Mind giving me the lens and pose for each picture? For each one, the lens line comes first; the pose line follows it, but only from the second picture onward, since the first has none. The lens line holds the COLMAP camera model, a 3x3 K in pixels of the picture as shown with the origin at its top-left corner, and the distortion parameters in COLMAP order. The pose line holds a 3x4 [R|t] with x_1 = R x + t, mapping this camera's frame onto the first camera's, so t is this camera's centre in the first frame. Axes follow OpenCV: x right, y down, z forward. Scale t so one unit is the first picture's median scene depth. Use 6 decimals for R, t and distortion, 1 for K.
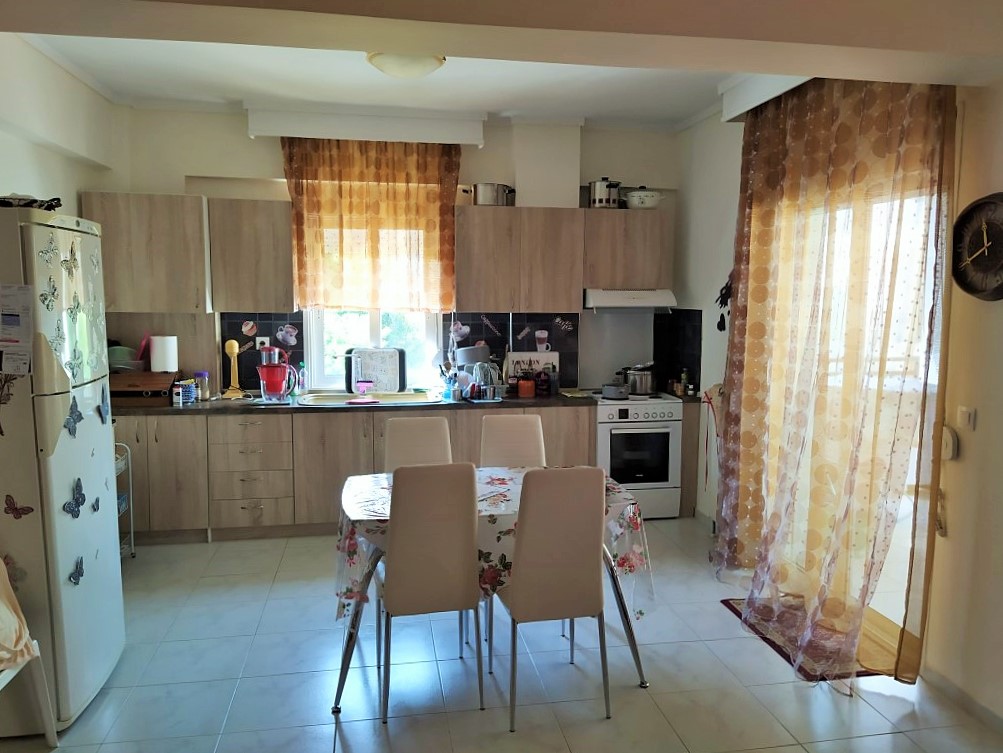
lens RADIAL K [[760.3, 0, 503.6], [0, 760.3, 381.4], [0, 0, 1]] dist [0.063140, -0.036126]
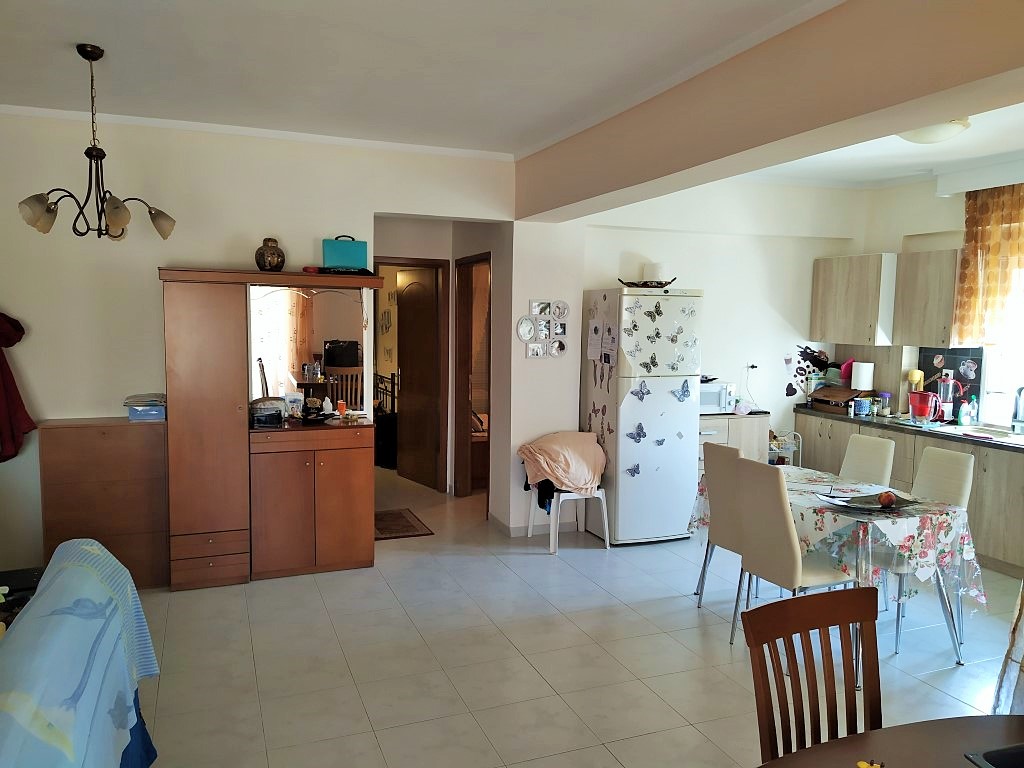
lens RADIAL K [[776.3, 0, 515.3], [0, 776.3, 382.8], [0, 0, 1]] dist [0.063140, -0.036126]
pose [[0.208806, 0.081193, -0.974581, 0.726021], [-0.126270, 0.990444, 0.055461, -0.024318], [0.969771, 0.111480, 0.217063, 0.146892]]
